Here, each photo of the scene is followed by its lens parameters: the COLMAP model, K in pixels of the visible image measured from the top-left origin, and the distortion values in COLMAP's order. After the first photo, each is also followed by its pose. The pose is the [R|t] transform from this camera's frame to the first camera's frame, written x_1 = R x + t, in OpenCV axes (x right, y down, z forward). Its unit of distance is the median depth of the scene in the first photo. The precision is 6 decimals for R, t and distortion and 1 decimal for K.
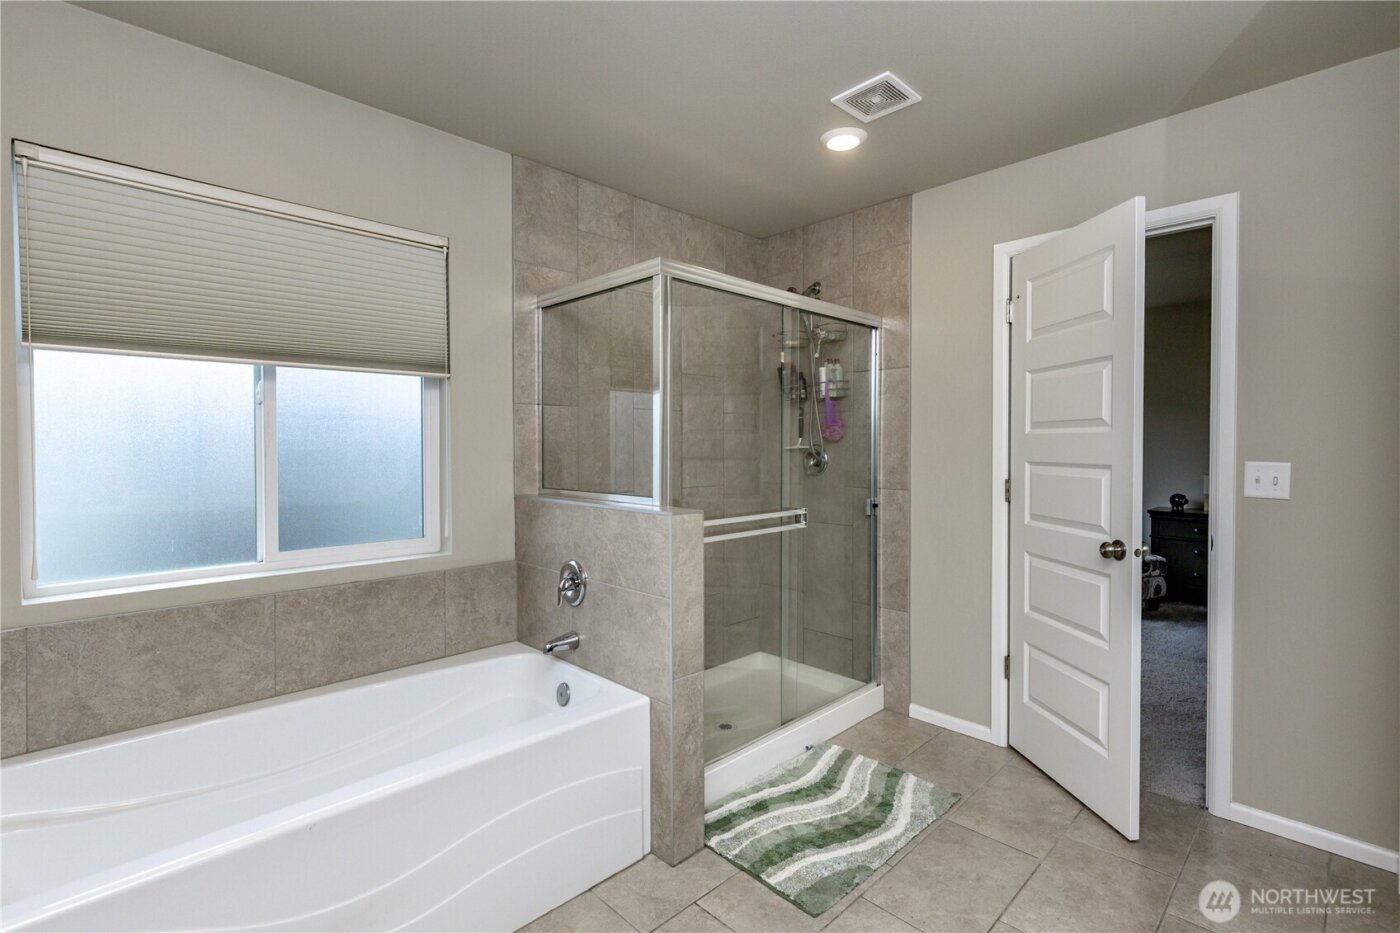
lens RADIAL K [[641.3, 0, 690.6], [0, 641.3, 460.4], [0, 0, 1]] dist [0.000768, -0.000223]
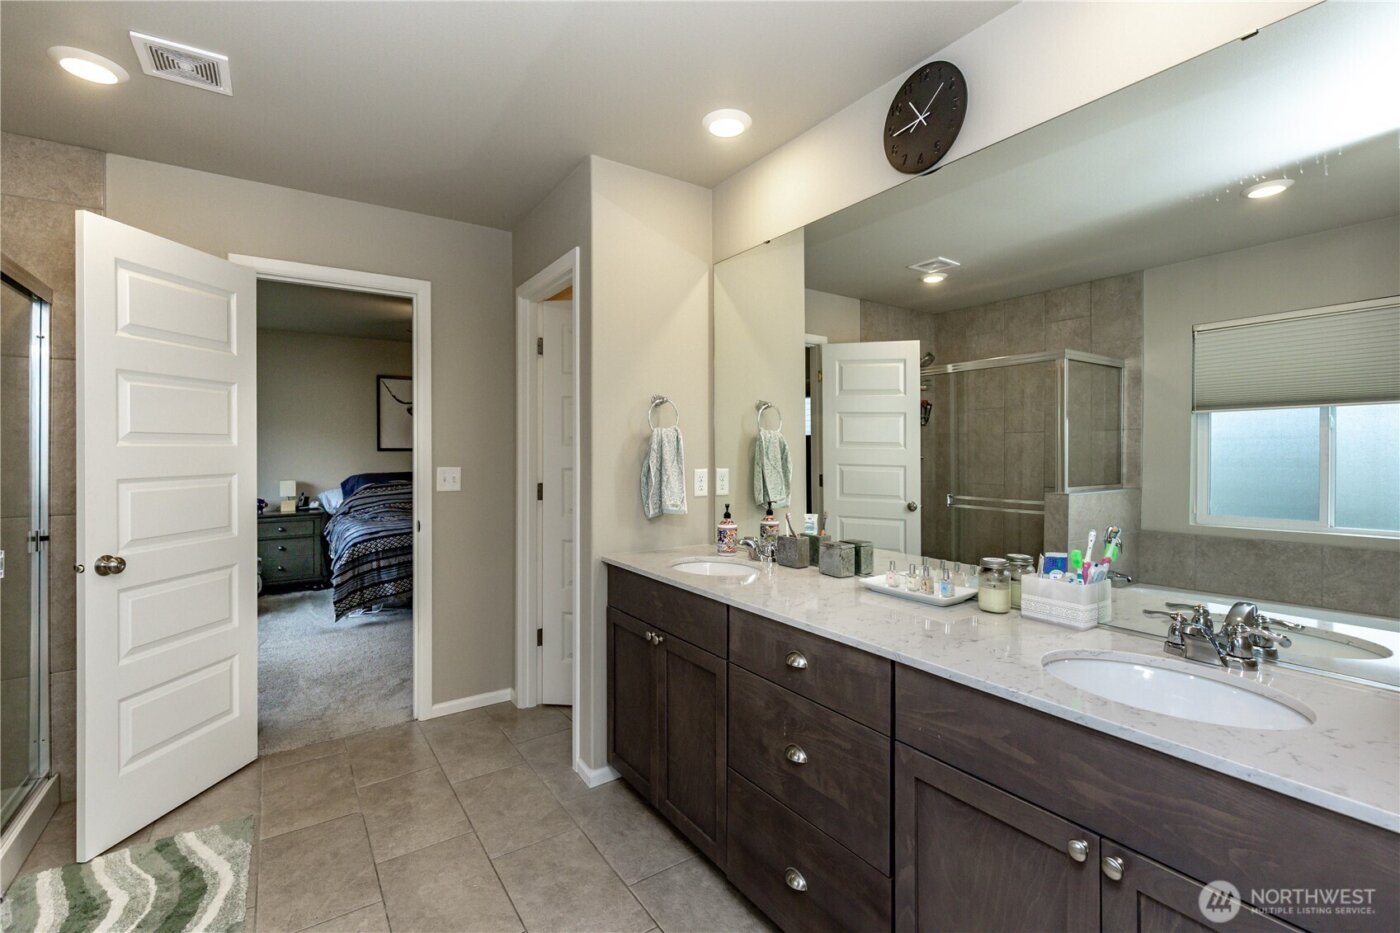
lens RADIAL K [[641.3, 0, 693.4], [0, 641.3, 460.1], [0, 0, 1]] dist [0.000768, -0.000223]
pose [[0.161569, -0.013698, 0.986766, -0.447303], [0.026265, 0.999609, 0.009575, -0.012355], [-0.986512, 0.024370, 0.161865, 0.174354]]
